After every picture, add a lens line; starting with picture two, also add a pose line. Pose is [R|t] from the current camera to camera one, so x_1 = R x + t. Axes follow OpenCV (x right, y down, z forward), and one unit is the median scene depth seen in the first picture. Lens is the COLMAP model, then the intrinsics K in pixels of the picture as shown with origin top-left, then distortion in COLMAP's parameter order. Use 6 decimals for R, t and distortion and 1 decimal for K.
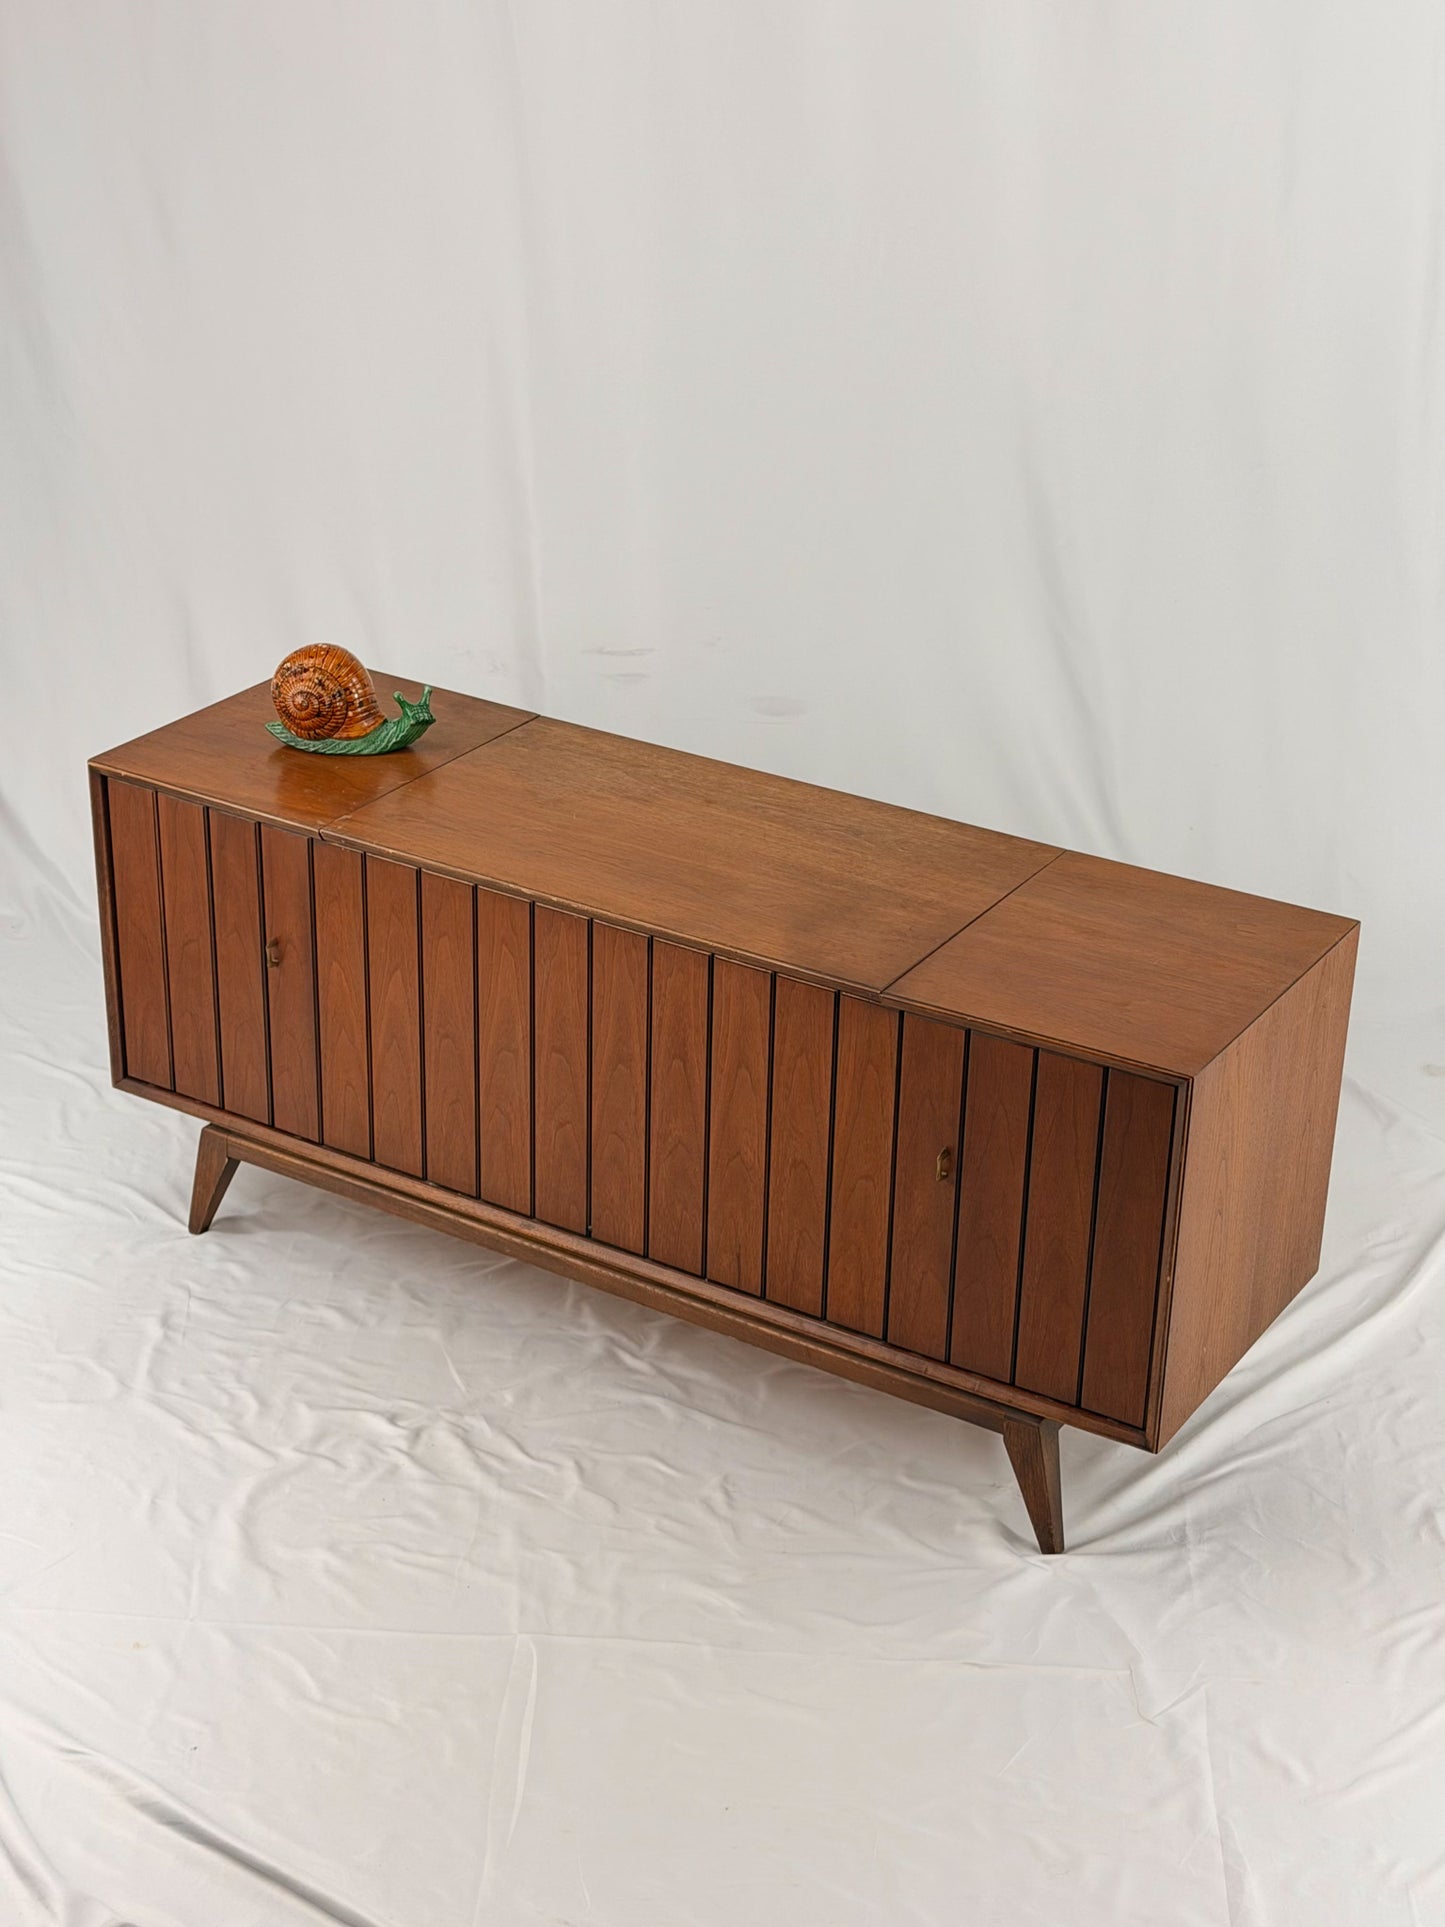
lens RADIAL K [[3195.4, 0, 715.9], [0, 3195.4, 1014.3], [0, 0, 1]] dist [0.218023, 0.000000]
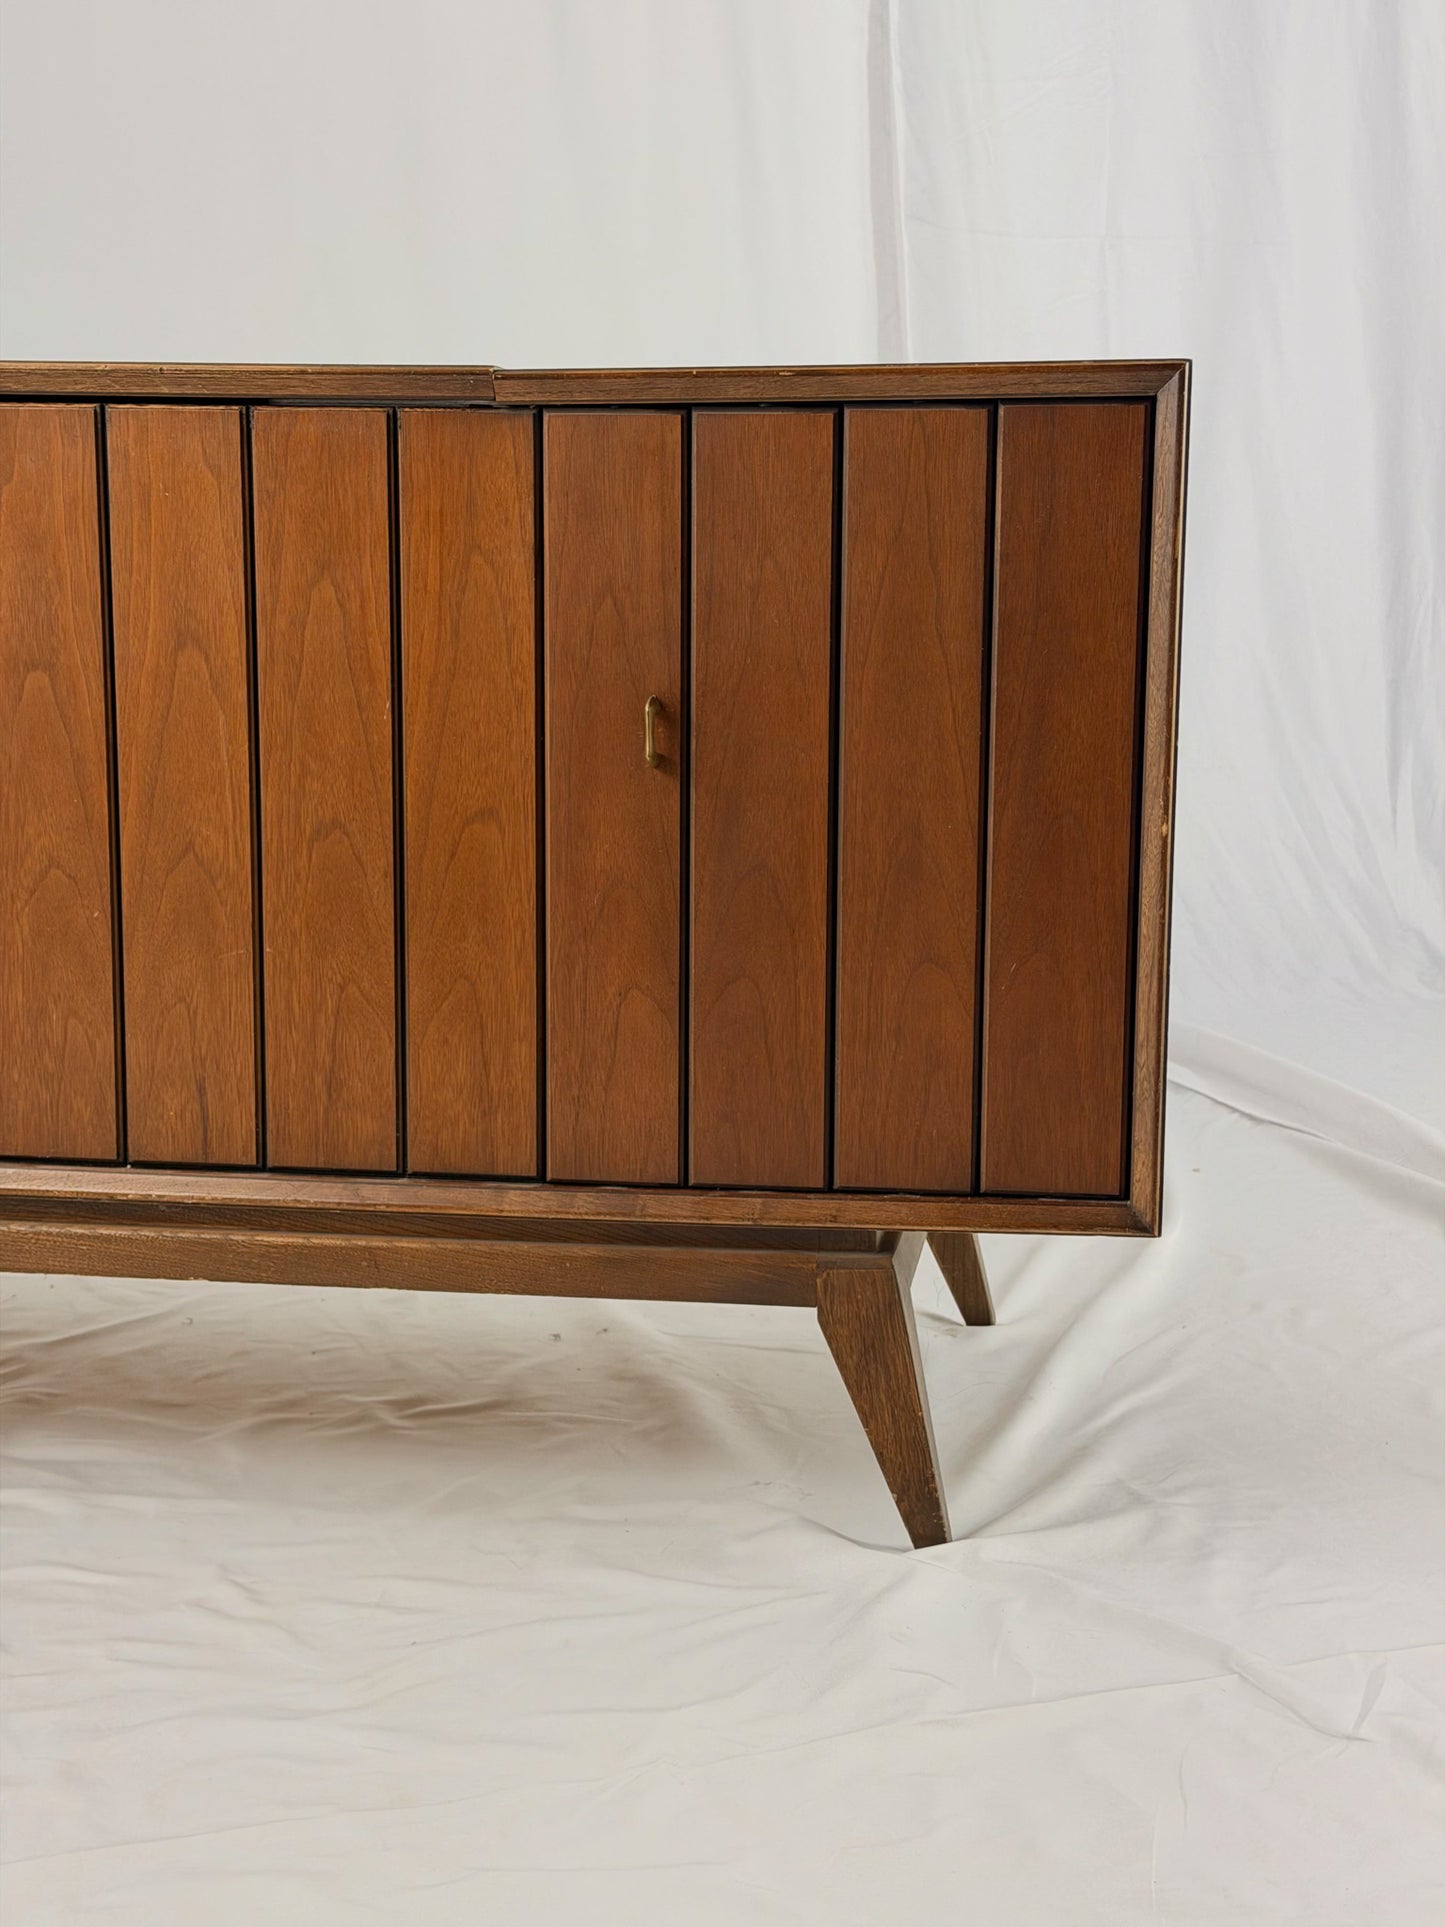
lens RADIAL K [[2758.8, 0, 736.3], [0, 2758.8, 954.5], [0, 0, 1]] dist [0.138688, 0.000000]
pose [[0.917708, -0.075924, 0.389932, -0.081445], [0.191013, 0.944985, -0.265552, 0.184545], [-0.348318, 0.318182, 0.881723, 0.593331]]
